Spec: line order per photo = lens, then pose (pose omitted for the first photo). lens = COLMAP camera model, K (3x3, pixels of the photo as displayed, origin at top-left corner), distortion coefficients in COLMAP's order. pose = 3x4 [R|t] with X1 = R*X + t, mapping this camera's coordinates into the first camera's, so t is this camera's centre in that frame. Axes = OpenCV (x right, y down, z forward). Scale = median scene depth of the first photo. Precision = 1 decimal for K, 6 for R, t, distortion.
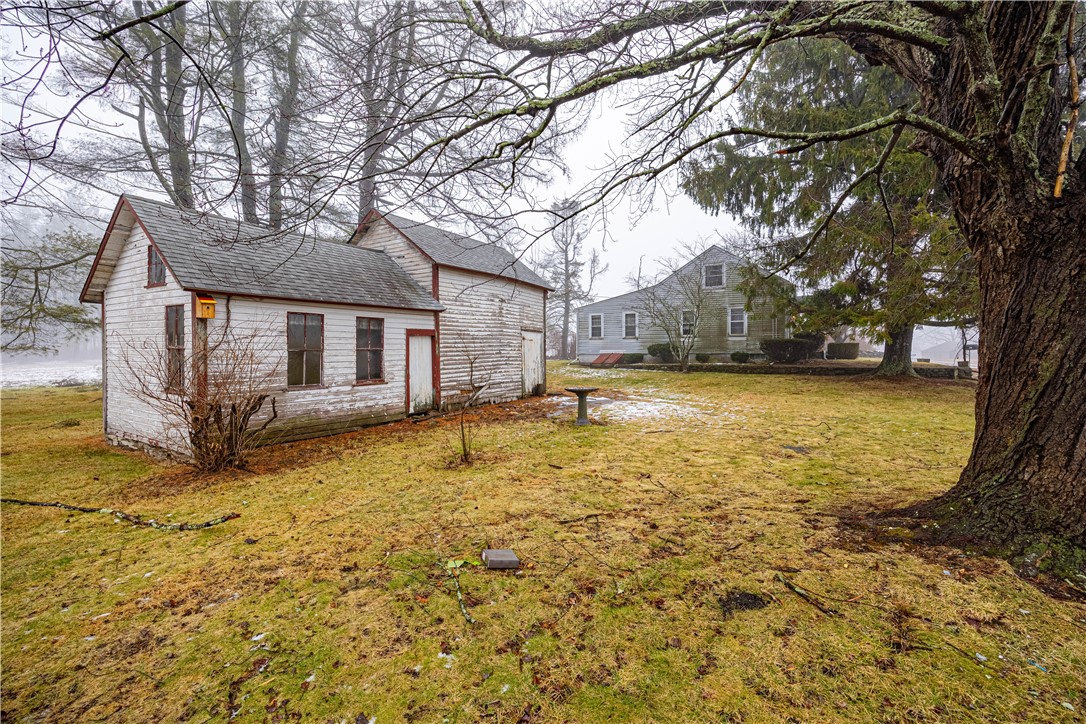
lens RADIAL K [[498.2, 0, 546.2], [0, 498.2, 355.4], [0, 0, 1]] dist [-0.004954, -0.000170]
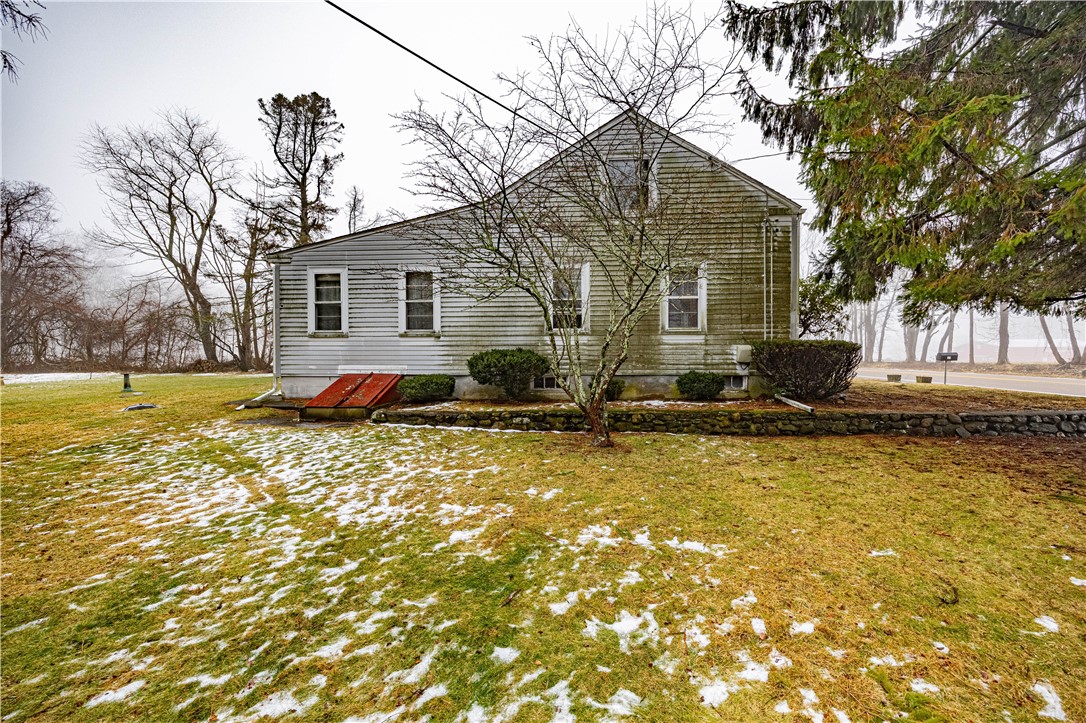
lens RADIAL K [[498.2, 0, 545.6], [0, 498.2, 355.5], [0, 0, 1]] dist [-0.004954, -0.000170]
pose [[0.911929, 0.000117, 0.410349, 0.098276], [0.001851, 0.999989, -0.004399, -0.016349], [-0.410345, 0.004772, 0.911918, 0.599363]]
